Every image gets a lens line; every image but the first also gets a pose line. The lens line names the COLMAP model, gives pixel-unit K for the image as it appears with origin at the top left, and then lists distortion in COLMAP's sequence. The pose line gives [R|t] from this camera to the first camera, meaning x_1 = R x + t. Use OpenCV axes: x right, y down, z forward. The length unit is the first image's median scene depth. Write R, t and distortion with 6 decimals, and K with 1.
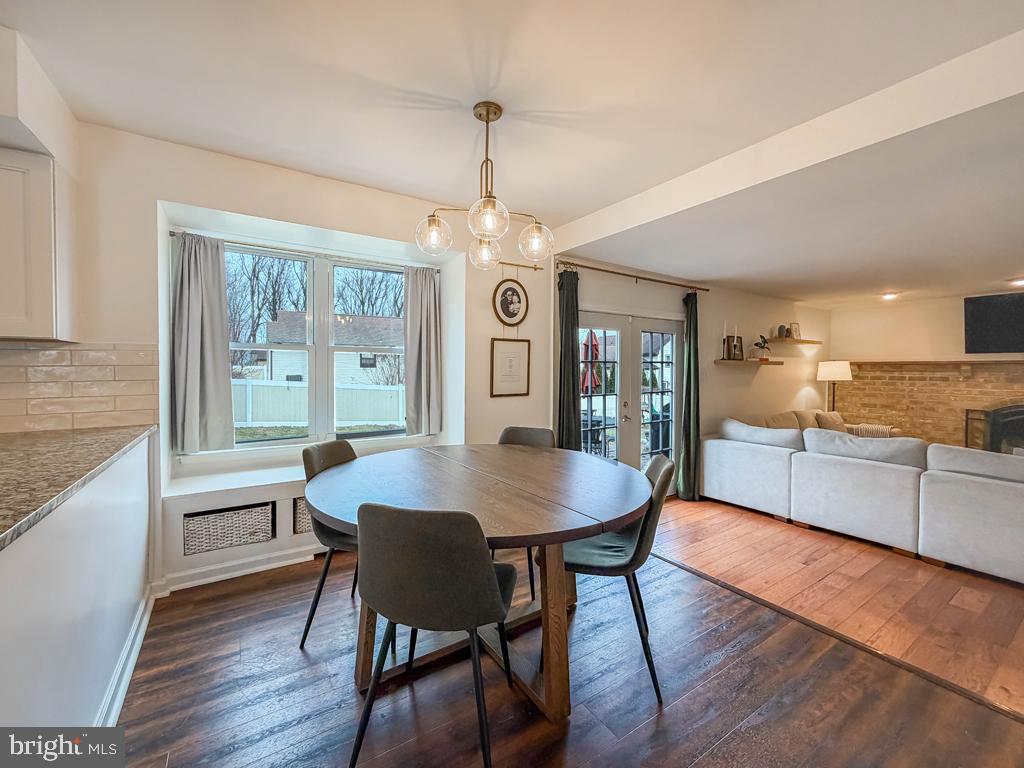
lens RADIAL K [[421.8, 0, 508.1], [0, 421.8, 374.3], [0, 0, 1]] dist [-0.003910, 0.000644]
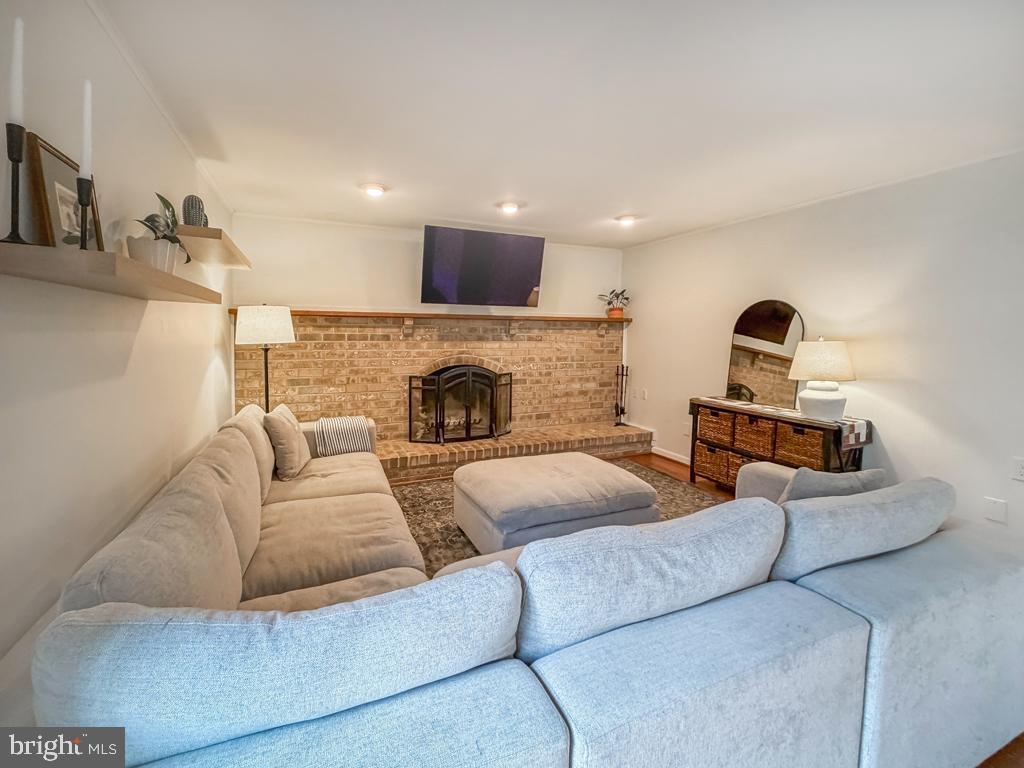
lens RADIAL K [[421.8, 0, 472.0], [0, 421.8, 358.5], [0, 0, 1]] dist [-0.003910, 0.000644]
pose [[0.196044, -0.062402, 0.978608, 0.396859], [0.005952, 0.998030, 0.062448, 0.002953], [-0.980577, -0.006418, 0.196030, 0.823527]]
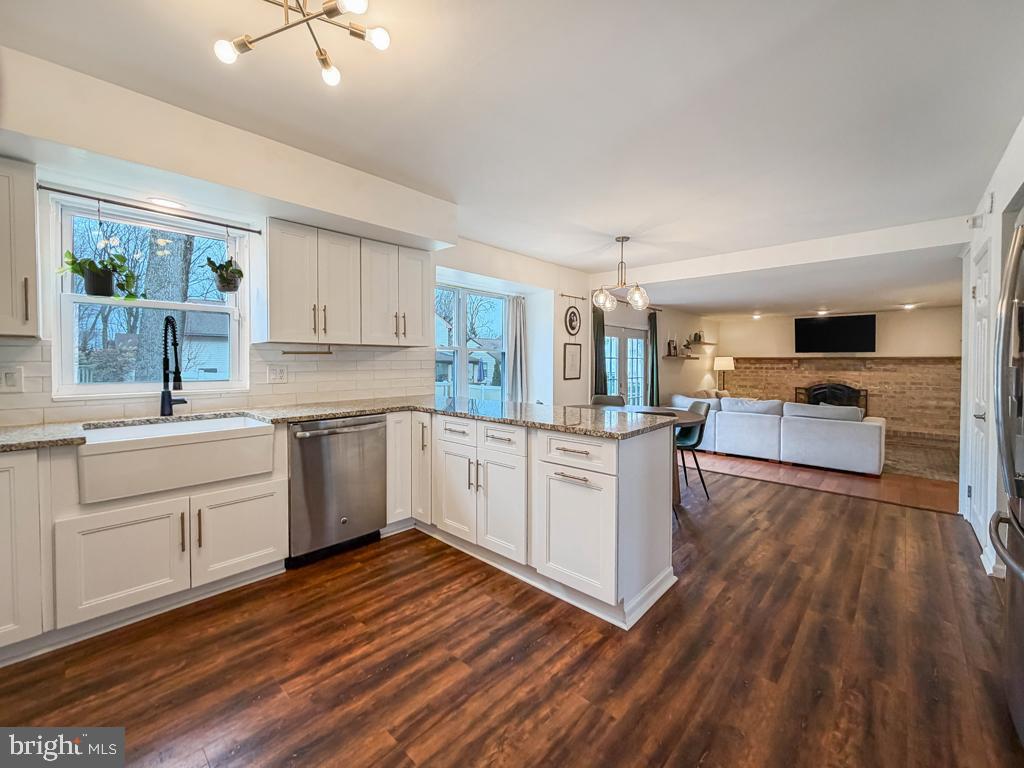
lens RADIAL K [[421.8, 0, 510.5], [0, 421.8, 367.6], [0, 0, 1]] dist [-0.003910, 0.000644]
pose [[0.968578, -0.003014, 0.248690, -0.420263], [0.002665, 0.999995, 0.001740, 0.002808], [-0.248694, -0.001022, 0.968582, -0.331957]]
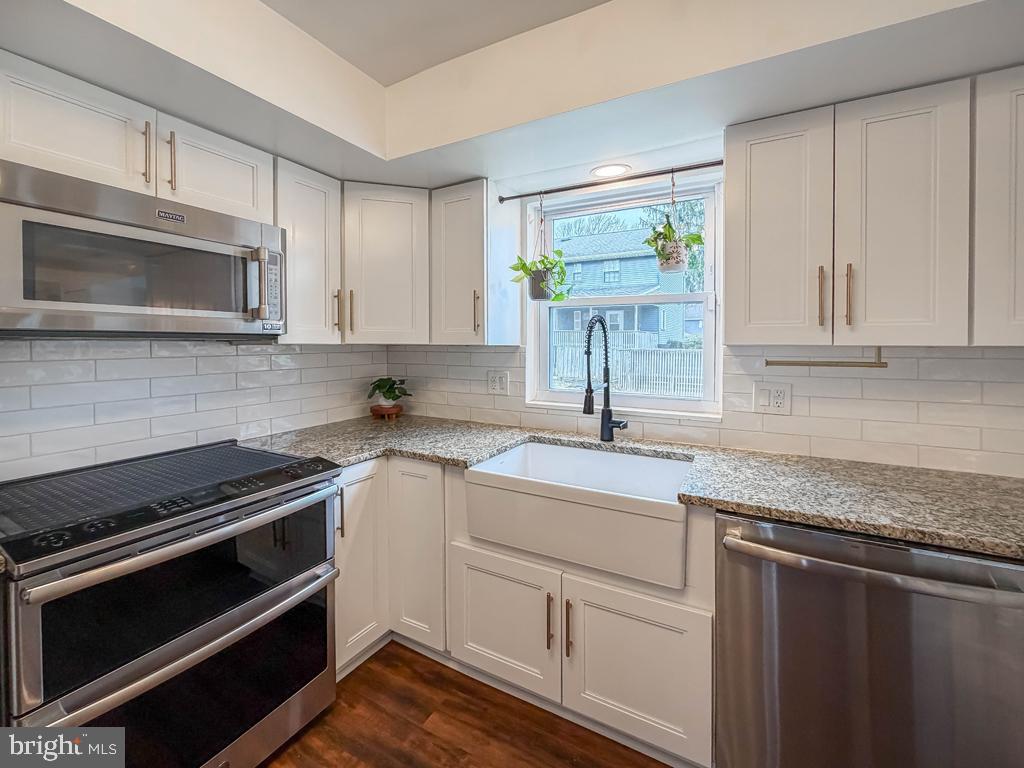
lens RADIAL K [[421.8, 0, 538.7], [0, 421.8, 350.1], [0, 0, 1]] dist [-0.003910, 0.000644]
pose [[0.508723, 0.018196, -0.860738, -0.386006], [-0.014283, 0.999817, 0.012694, -0.026463], [0.860812, 0.005836, 0.508890, -0.029935]]
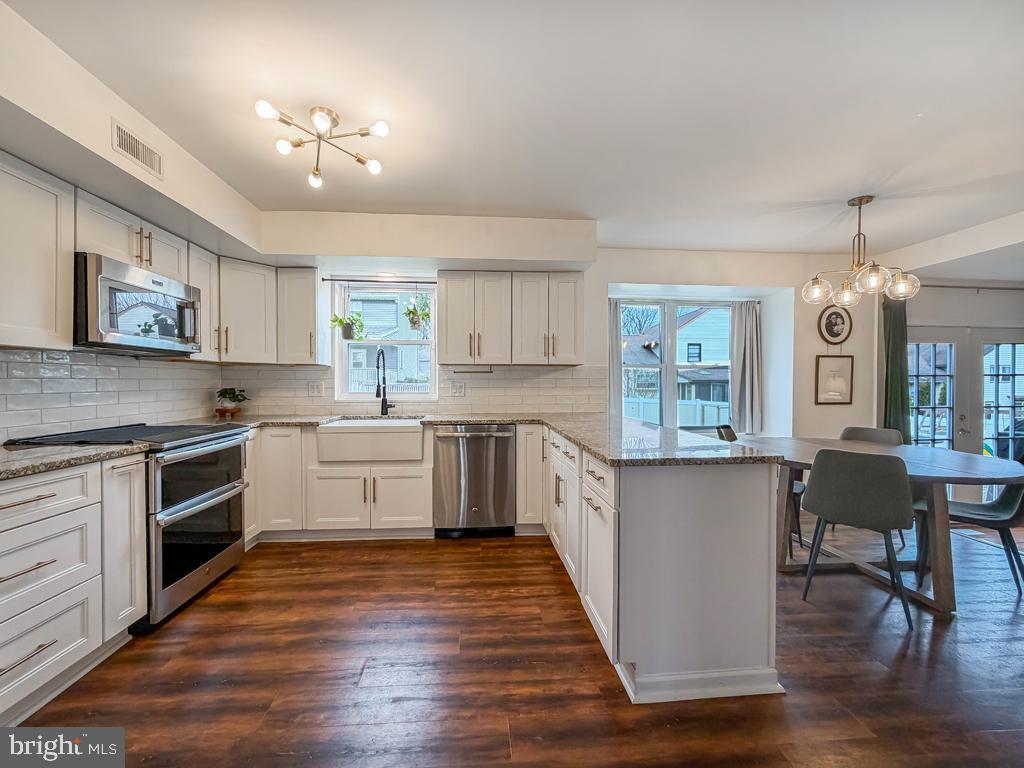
lens RADIAL K [[421.8, 0, 511.4], [0, 421.8, 385.3], [0, 0, 1]] dist [-0.003910, 0.000644]
pose [[0.881296, 0.005108, -0.472537, -0.157200], [-0.008277, 0.999955, -0.004627, 0.008092], [0.472492, 0.007989, 0.881299, -0.308348]]
